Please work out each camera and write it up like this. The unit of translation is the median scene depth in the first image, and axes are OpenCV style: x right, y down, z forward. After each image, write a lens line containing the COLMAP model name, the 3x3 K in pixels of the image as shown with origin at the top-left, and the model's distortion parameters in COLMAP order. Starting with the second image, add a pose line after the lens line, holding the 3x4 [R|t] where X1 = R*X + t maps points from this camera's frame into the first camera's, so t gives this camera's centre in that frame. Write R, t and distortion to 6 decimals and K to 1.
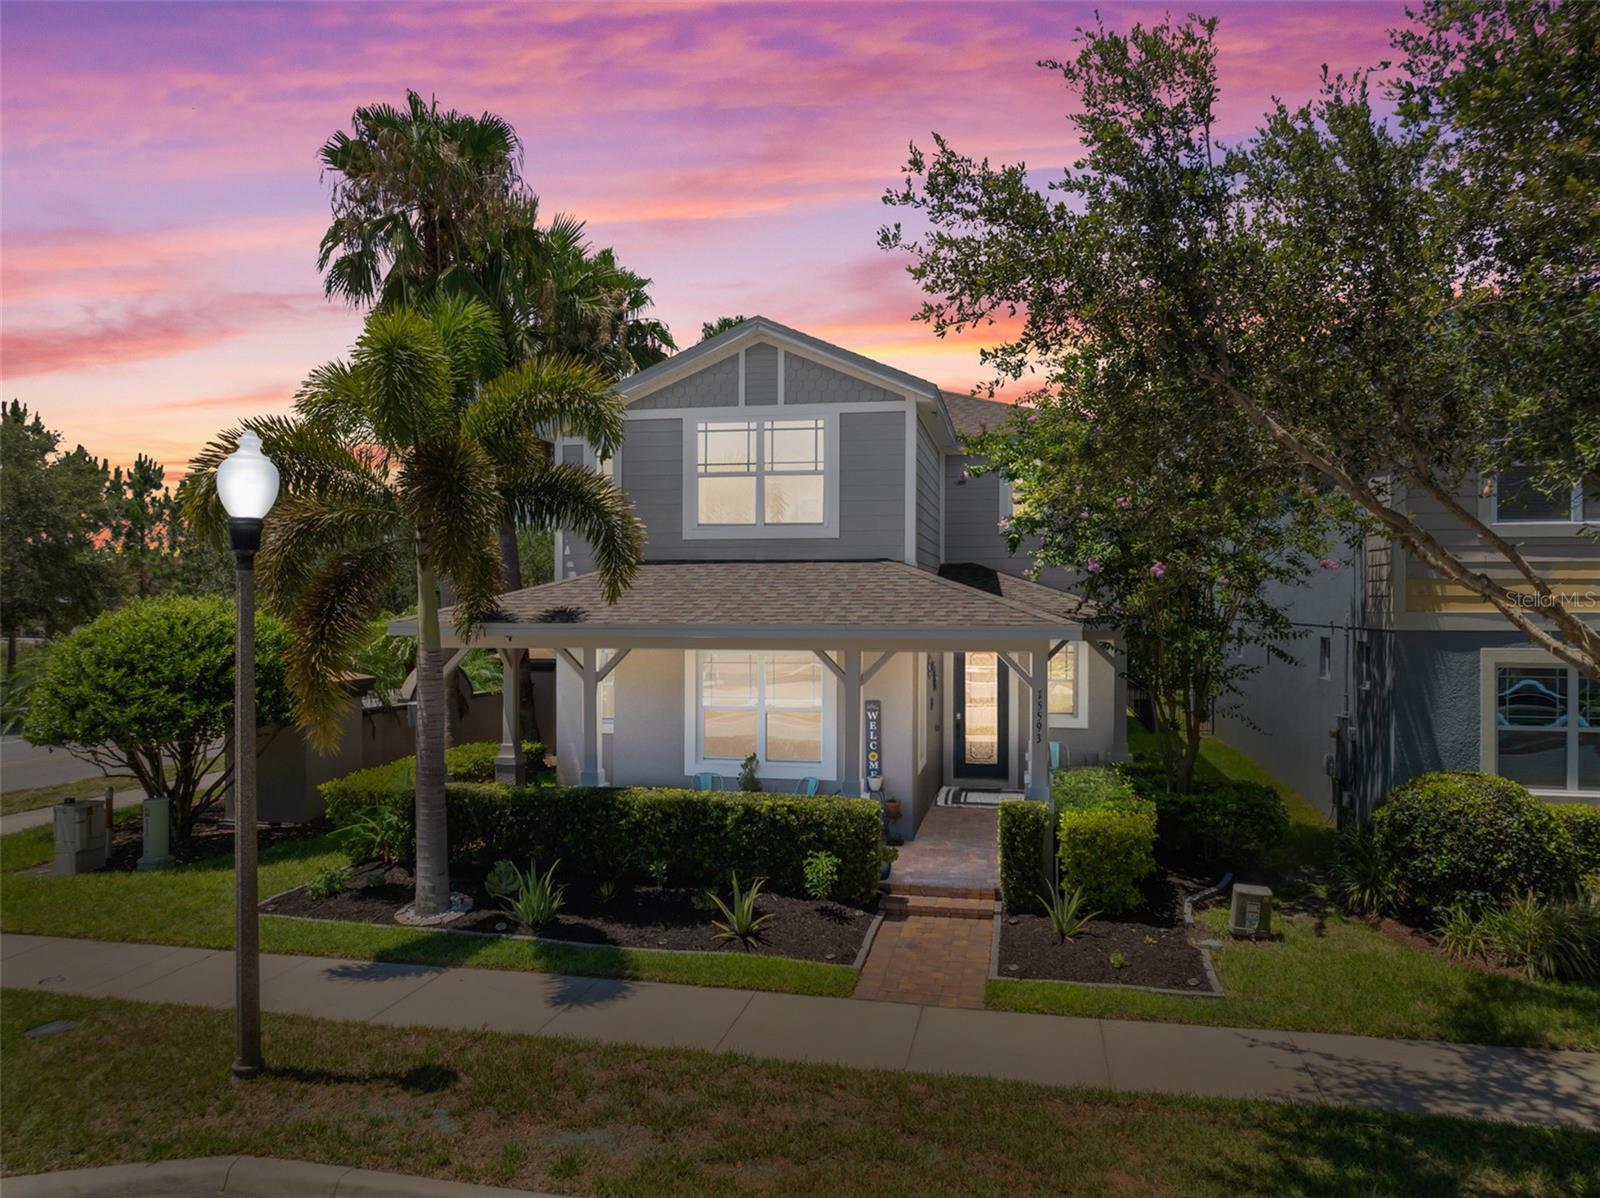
lens RADIAL K [[1136.5, 0, 798.8], [0, 1136.5, 589.6], [0, 0, 1]] dist [-0.052809, 0.025758]
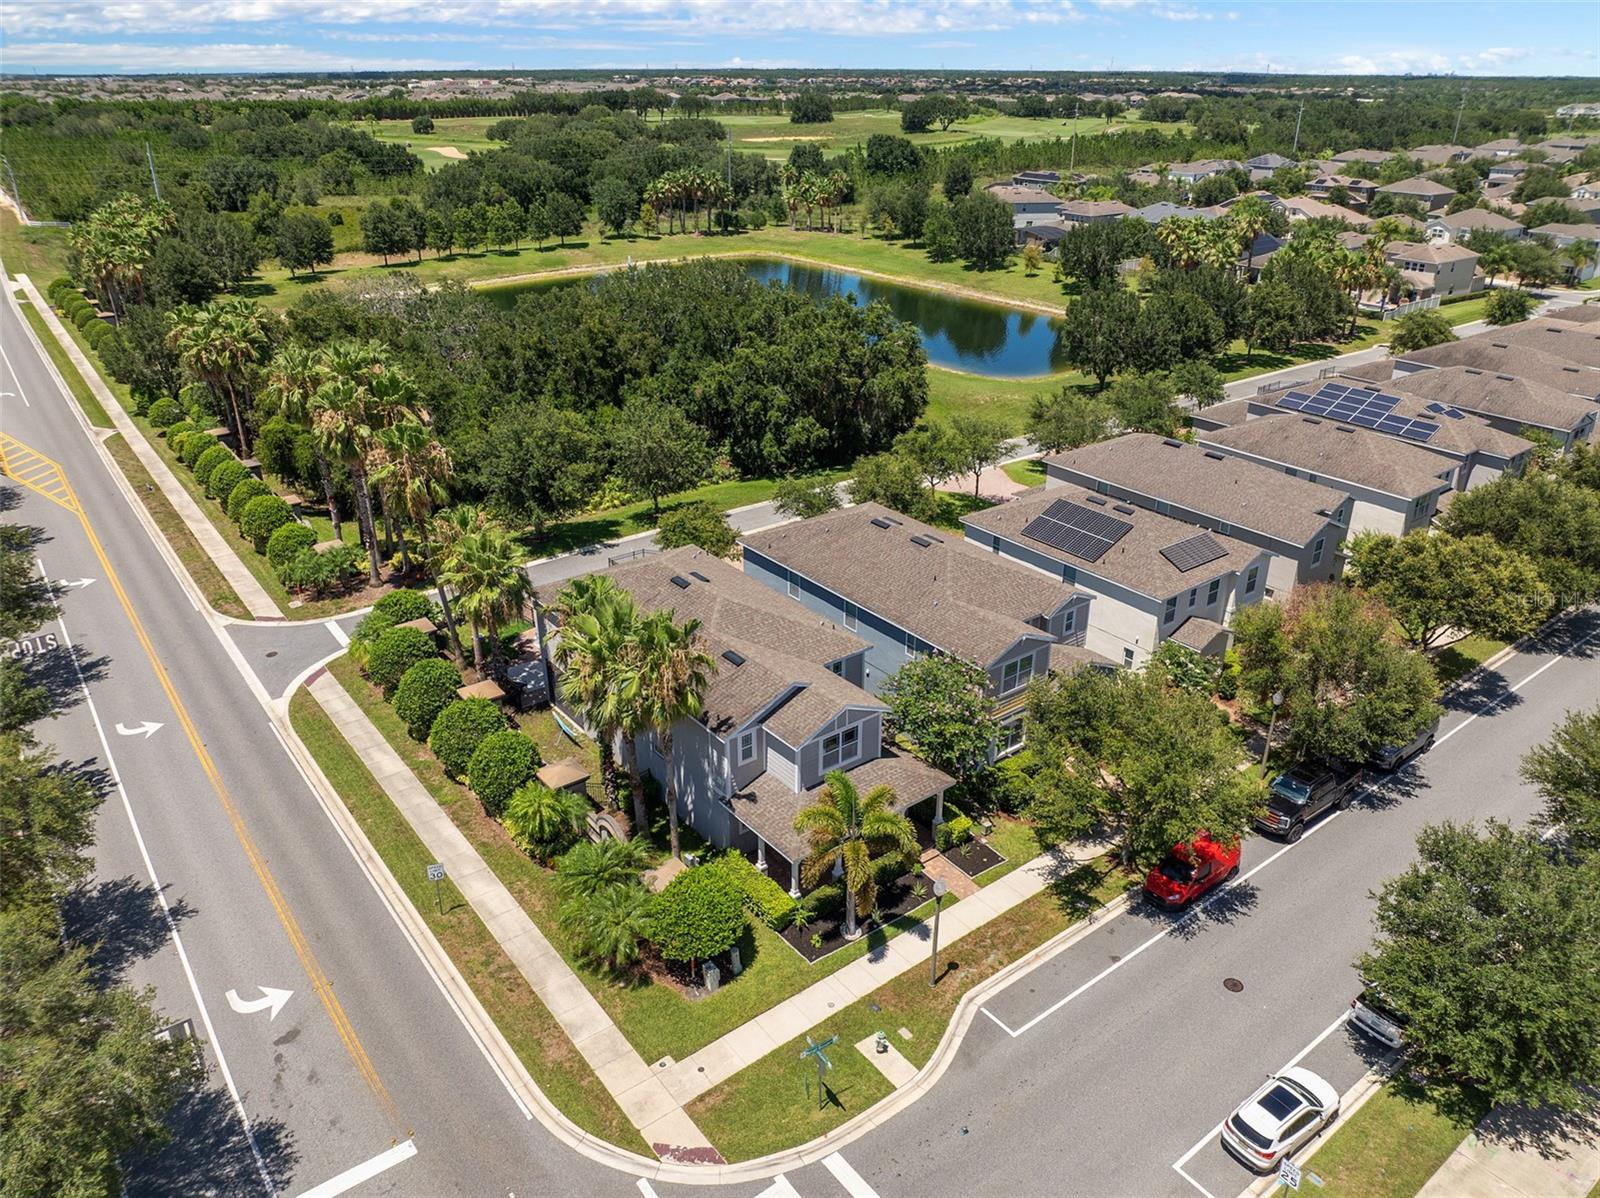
lens RADIAL K [[1136.5, 0, 795.7], [0, 1136.5, 600.3], [0, 0, 1]] dist [-0.052809, 0.025758]
pose [[0.651973, -0.325655, 0.684748, -2.616883], [-0.005098, 0.901170, 0.433436, -2.257005], [-0.758225, -0.286079, 0.585879, -0.655674]]
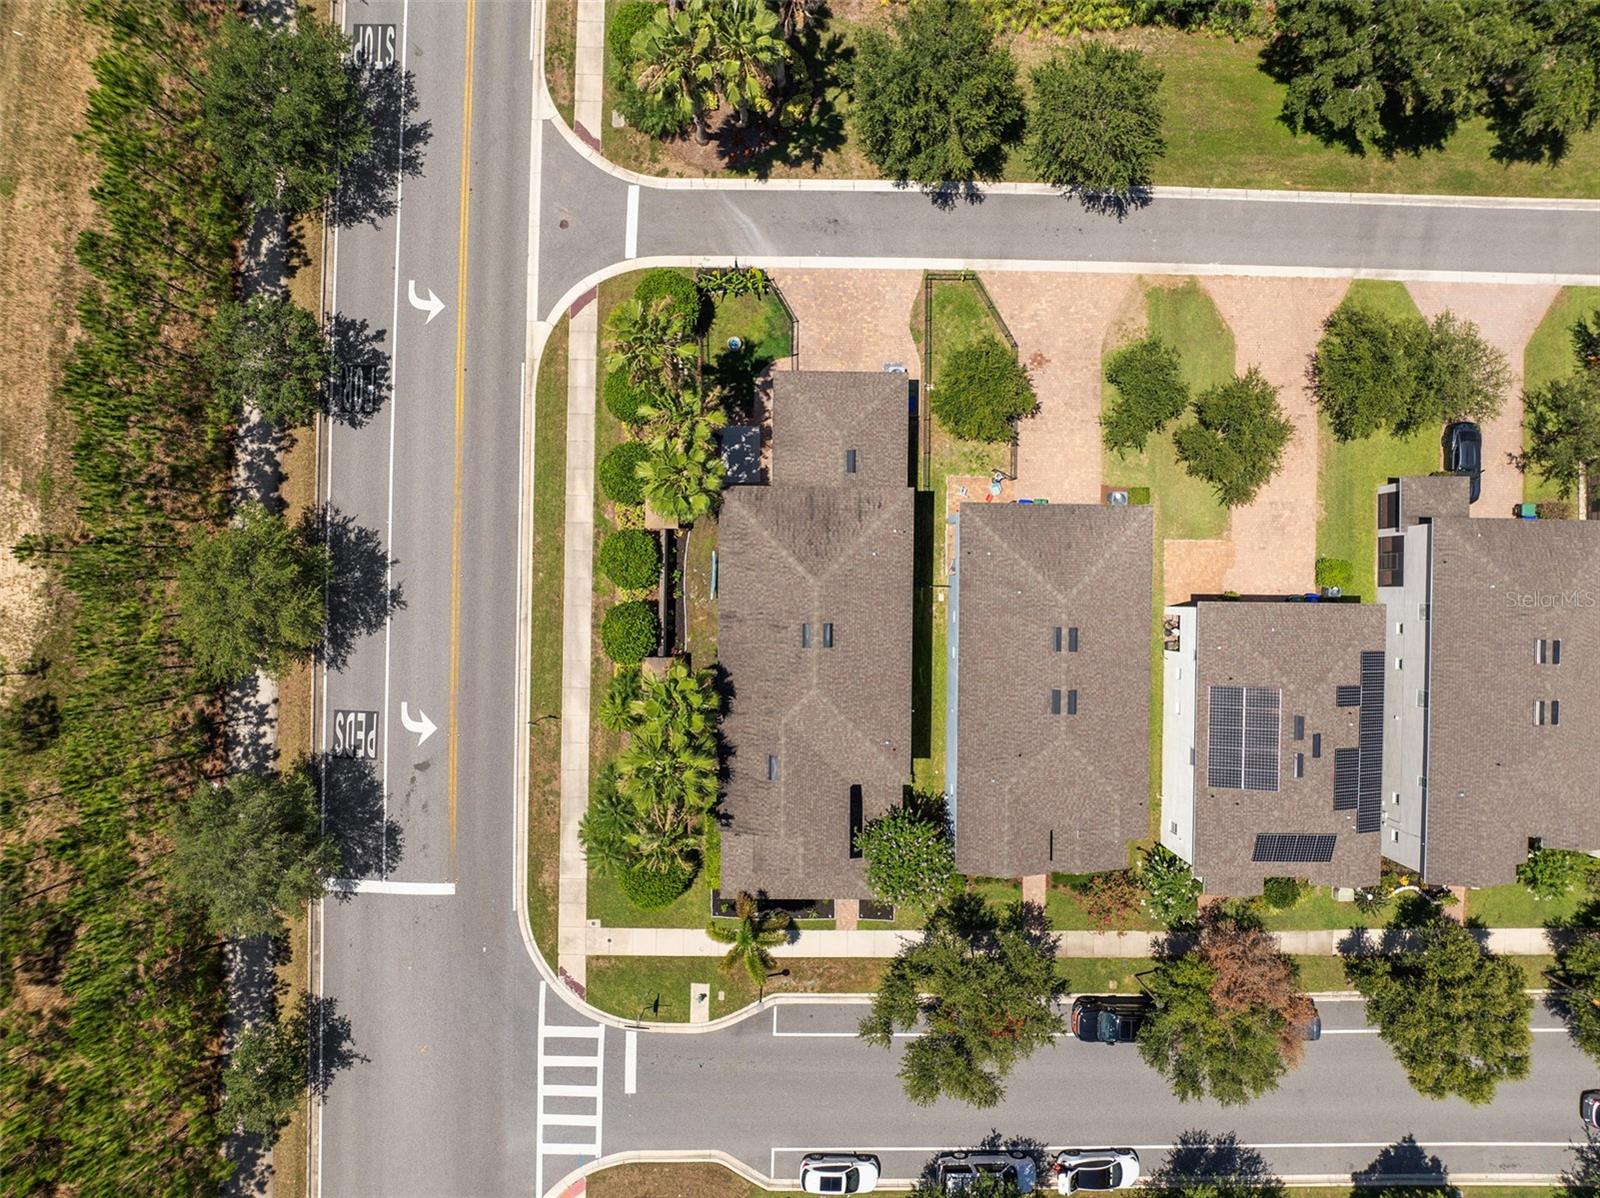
lens RADIAL K [[1136.5, 0, 794.8], [0, 1136.5, 600.3], [0, 0, 1]] dist [-0.052809, 0.025758]
pose [[0.980898, -0.194317, 0.008980, 0.104921], [-0.011806, -0.013393, 0.999841, -5.106012], [-0.194166, -0.980847, -0.015431, 2.553462]]
